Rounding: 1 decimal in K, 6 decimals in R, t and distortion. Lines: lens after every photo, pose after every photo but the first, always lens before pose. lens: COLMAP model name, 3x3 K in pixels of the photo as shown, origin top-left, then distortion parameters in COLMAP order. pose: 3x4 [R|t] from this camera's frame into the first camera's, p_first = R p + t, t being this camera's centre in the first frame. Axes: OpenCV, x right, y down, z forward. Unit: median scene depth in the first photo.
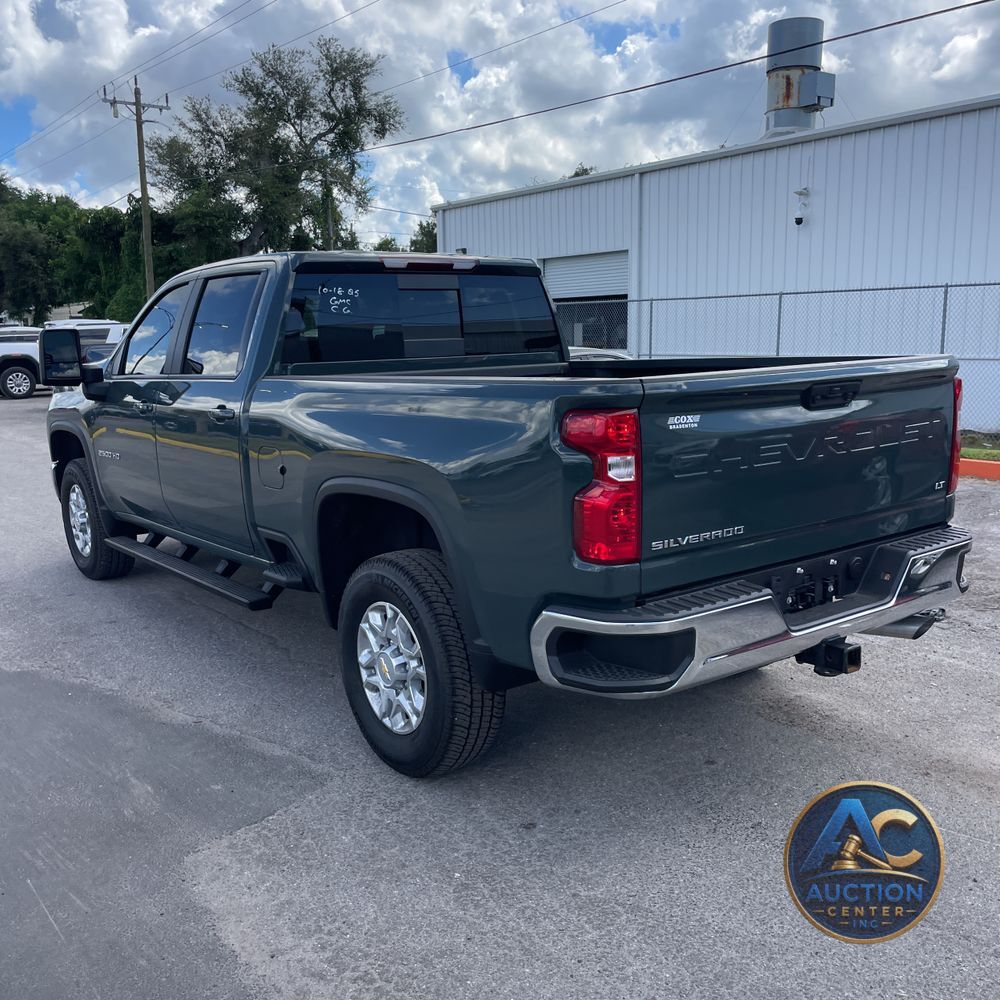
lens RADIAL K [[1055.0, 0, 493.9], [0, 1055.0, 508.9], [0, 0, 1]] dist [0.022670, 0.000000]
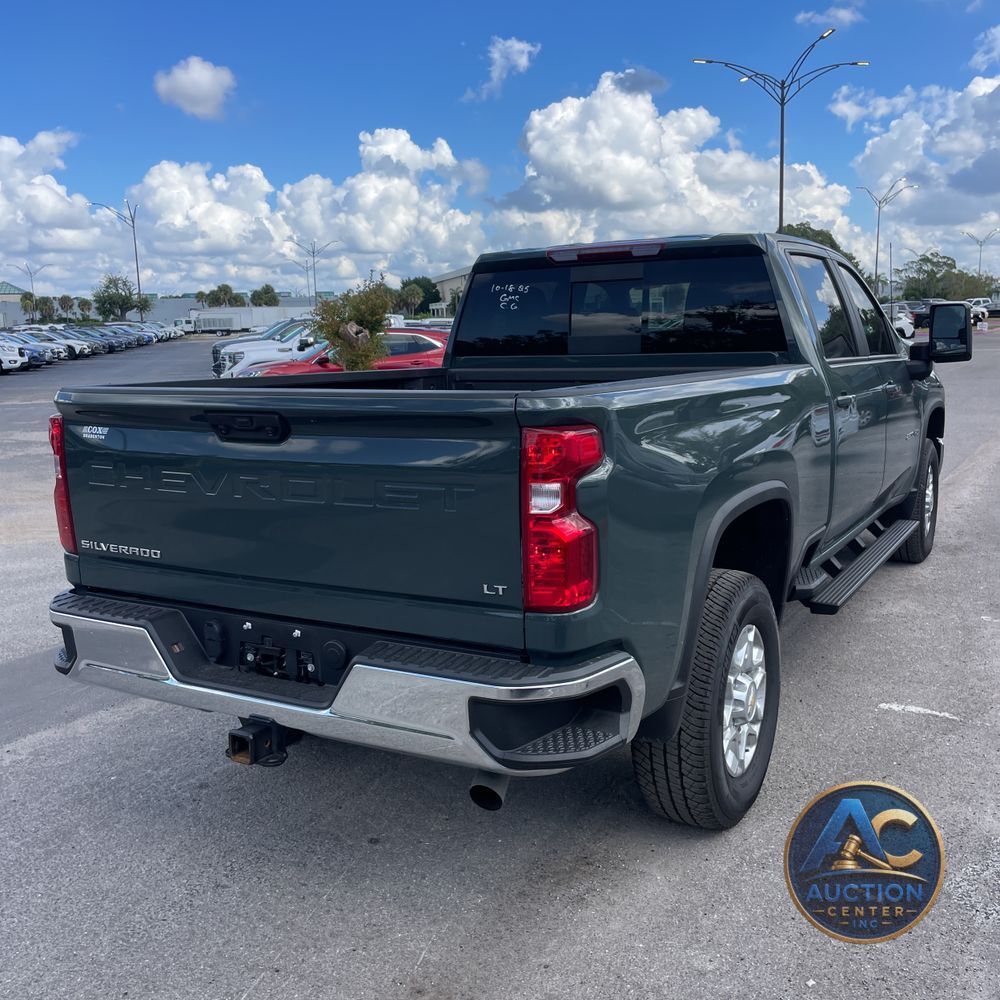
lens RADIAL K [[1055.0, 0, 501.6], [0, 1055.0, 501.4], [0, 0, 1]] dist [0.022670, 0.000000]
pose [[0.366328, 0.164479, -0.915833, 0.889994], [-0.139486, 0.982838, 0.120719, -0.136023], [0.919972, 0.083523, 0.382983, 0.670844]]
